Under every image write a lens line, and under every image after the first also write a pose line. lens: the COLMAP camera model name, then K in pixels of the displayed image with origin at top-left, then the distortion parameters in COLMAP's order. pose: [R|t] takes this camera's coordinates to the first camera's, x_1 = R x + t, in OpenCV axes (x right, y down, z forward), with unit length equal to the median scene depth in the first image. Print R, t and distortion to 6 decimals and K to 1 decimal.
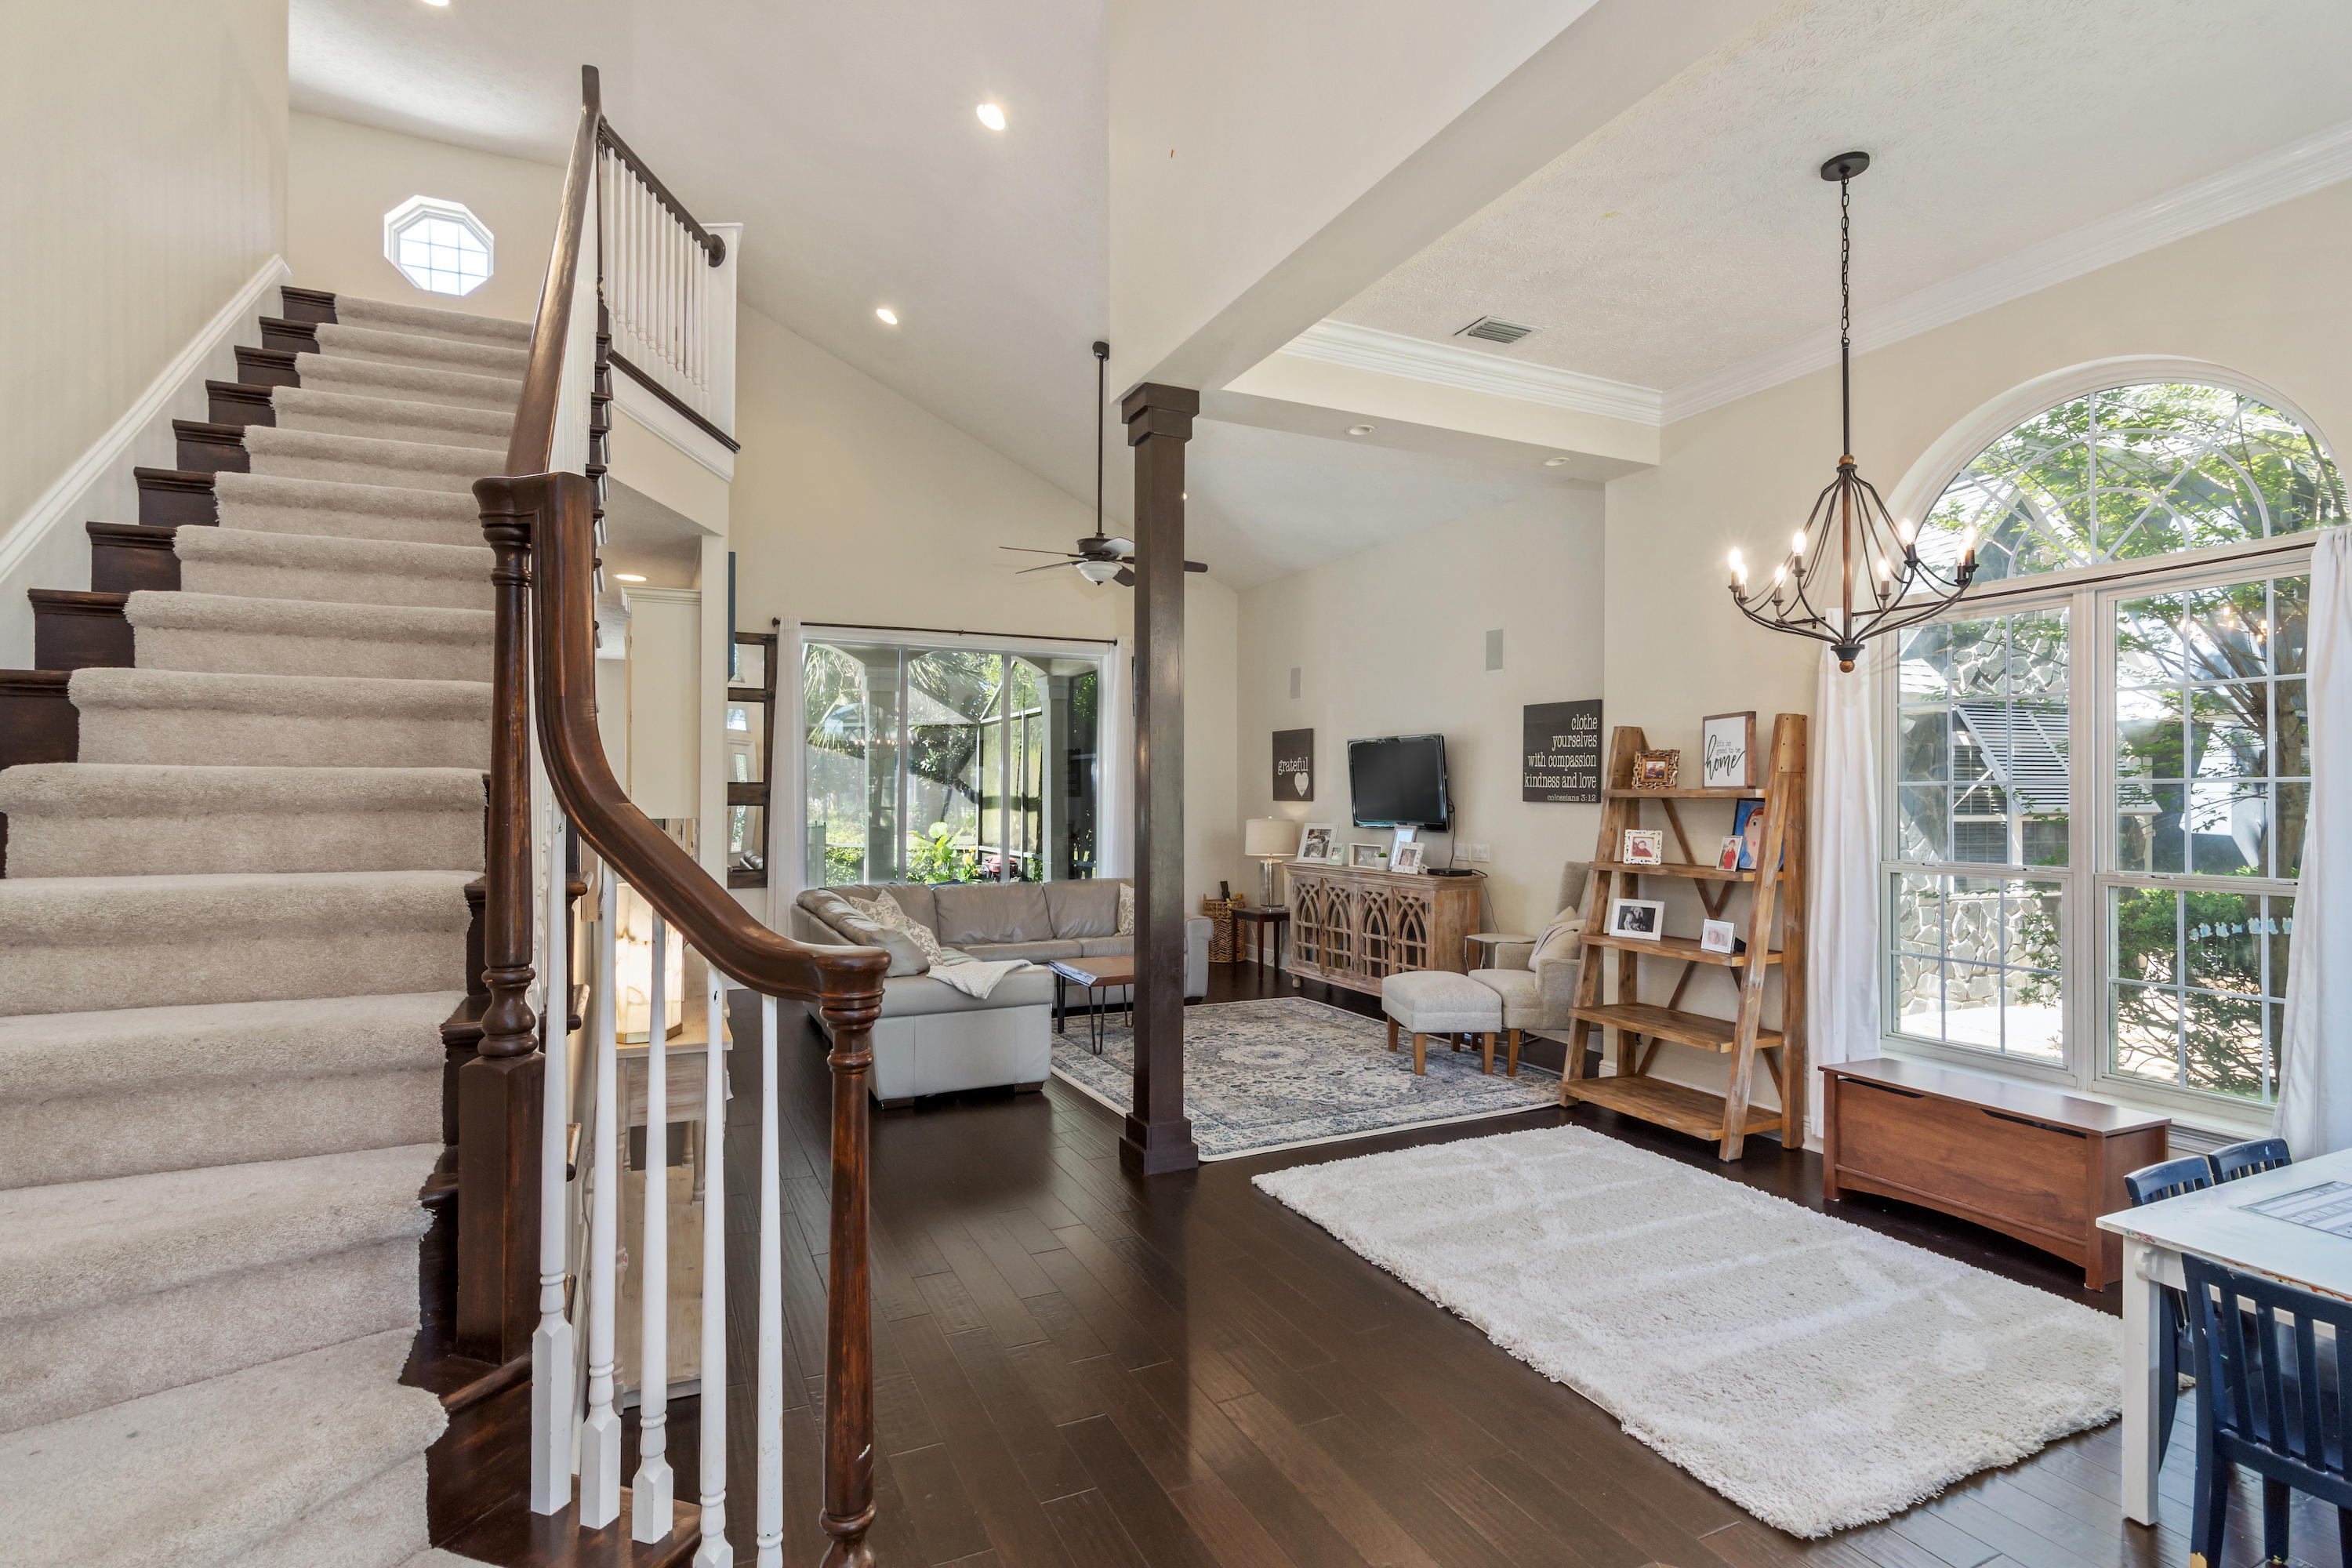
lens RADIAL K [[1160.3, 0, 1150.5], [0, 1160.3, 792.4], [0, 0, 1]] dist [-0.005073, -0.000296]
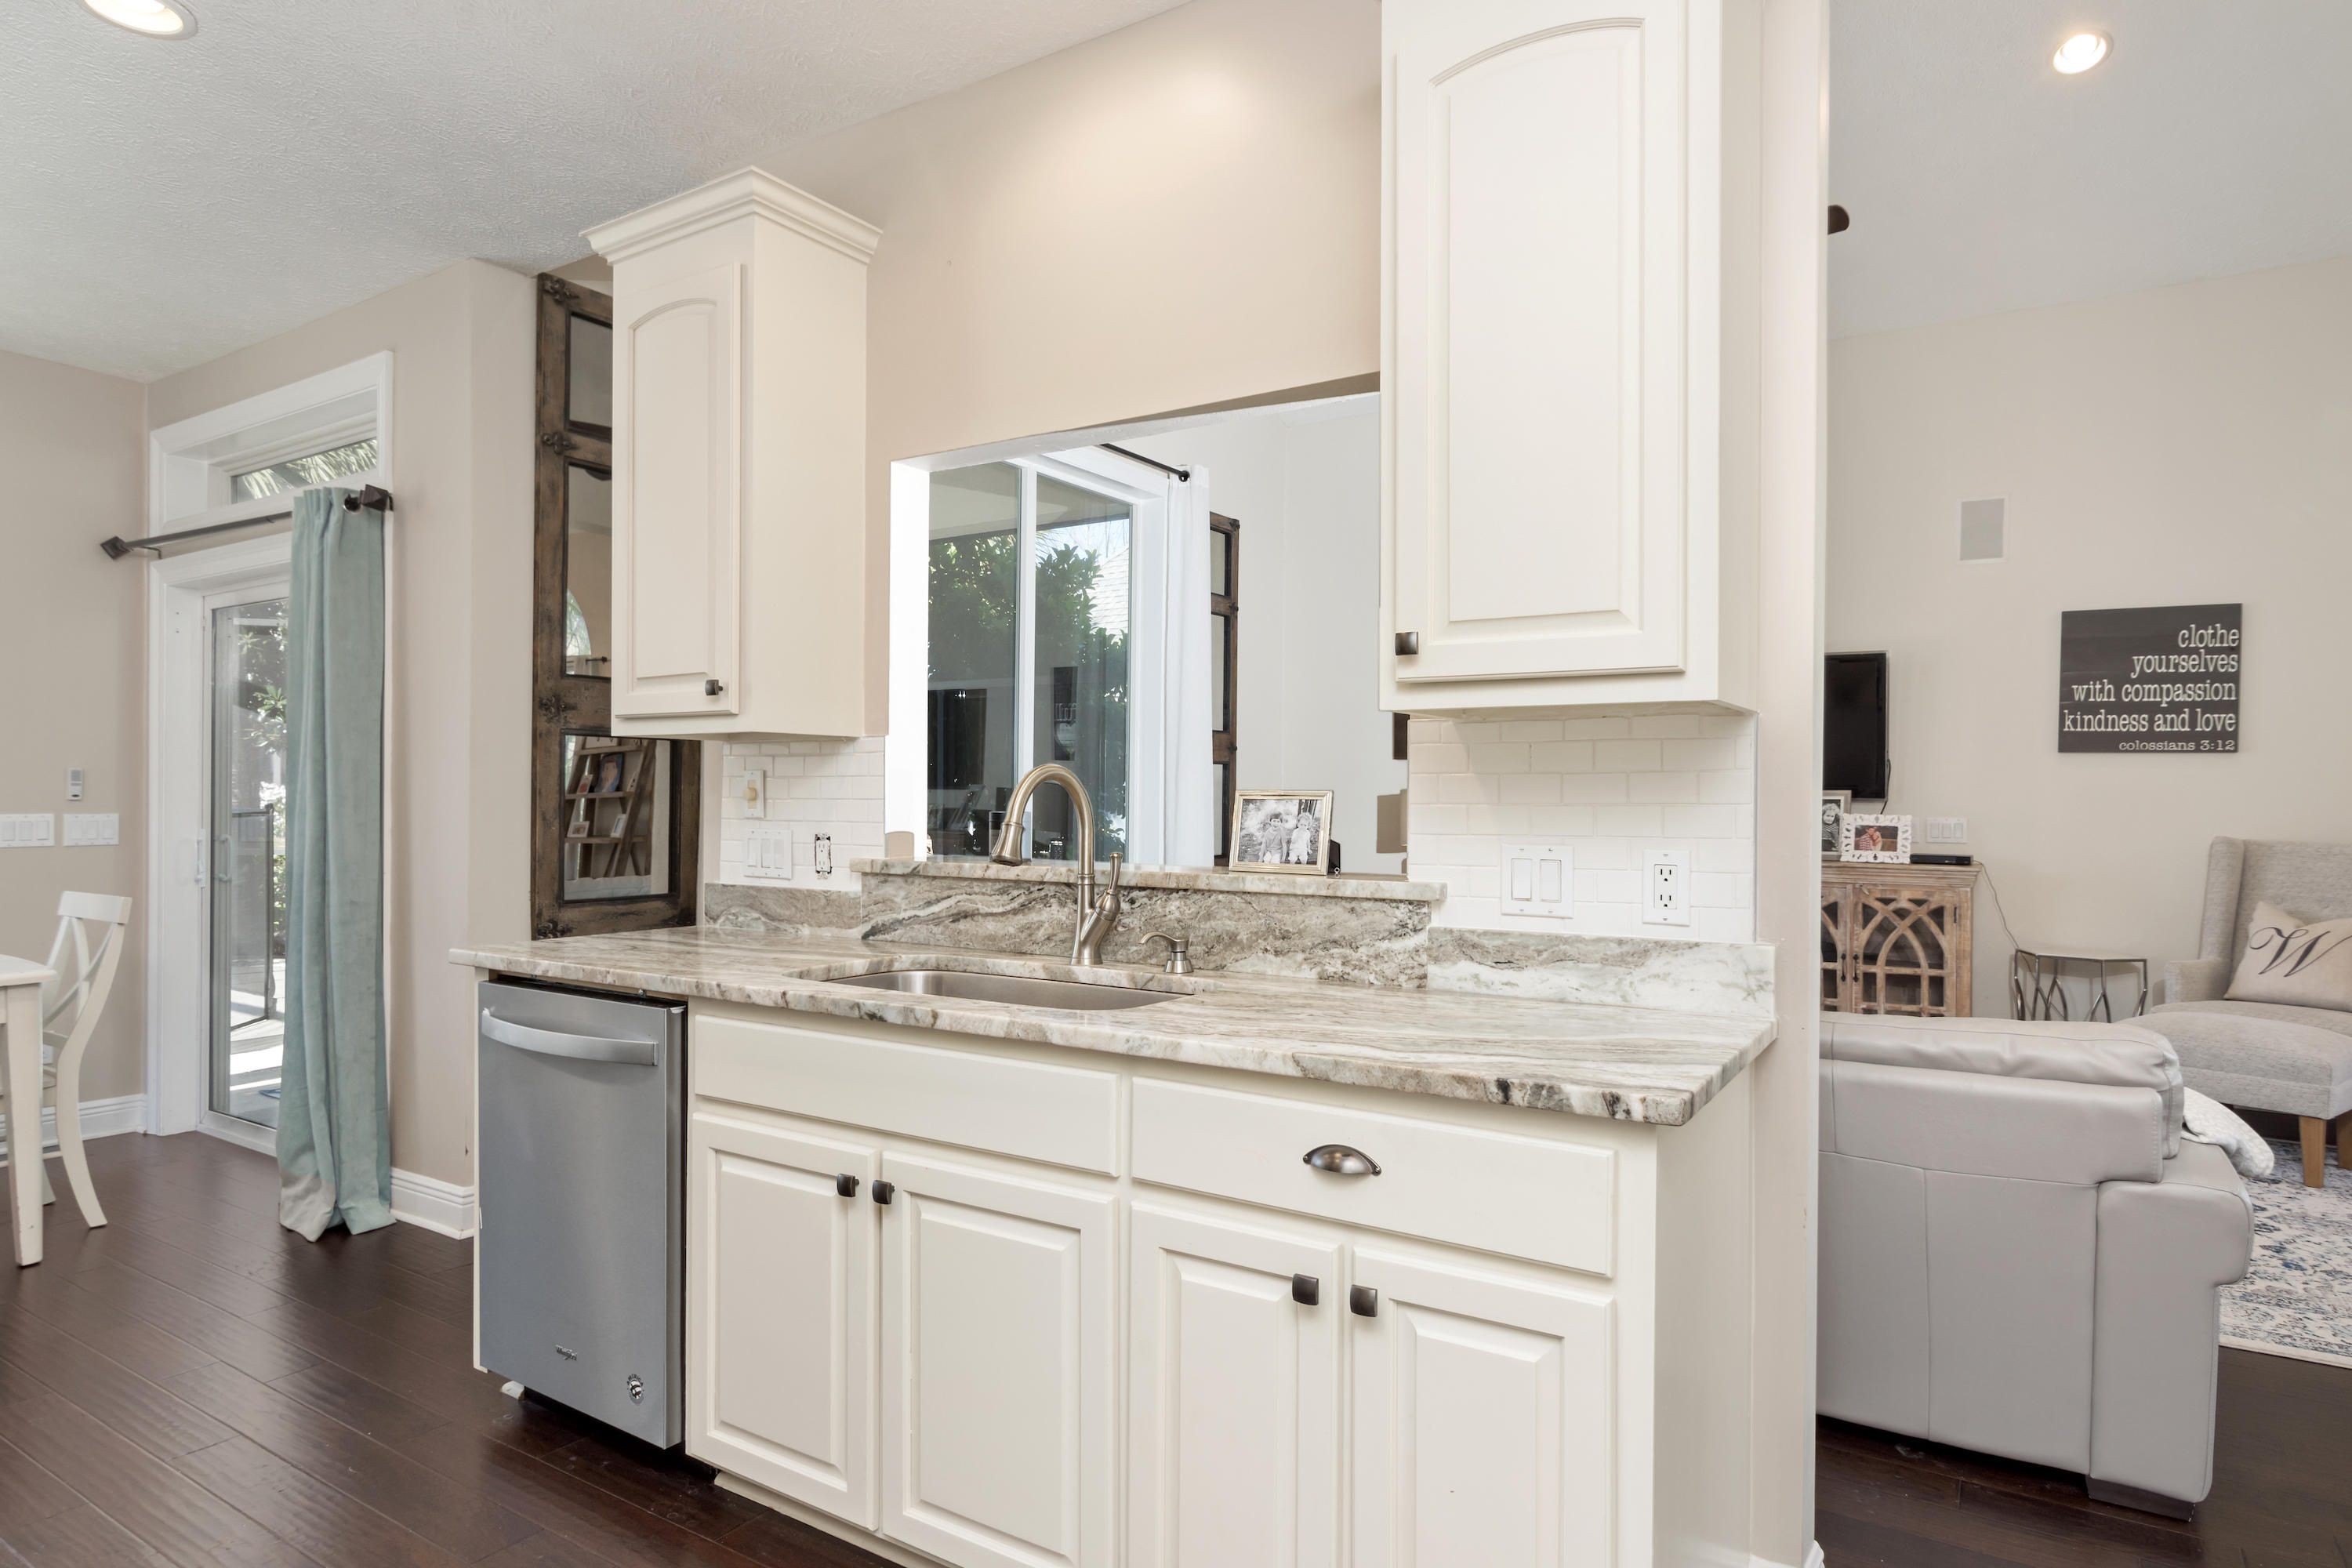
lens RADIAL K [[1363.3, 0, 1173.5], [0, 1363.3, 783.1], [0, 0, 1]] dist [-0.015381, 0.006053]
pose [[0.834165, 0.001997, 0.551512, -0.492029], [-0.003820, 0.999990, 0.002157, 0.023371], [-0.551502, -0.003906, 0.834164, 0.545345]]
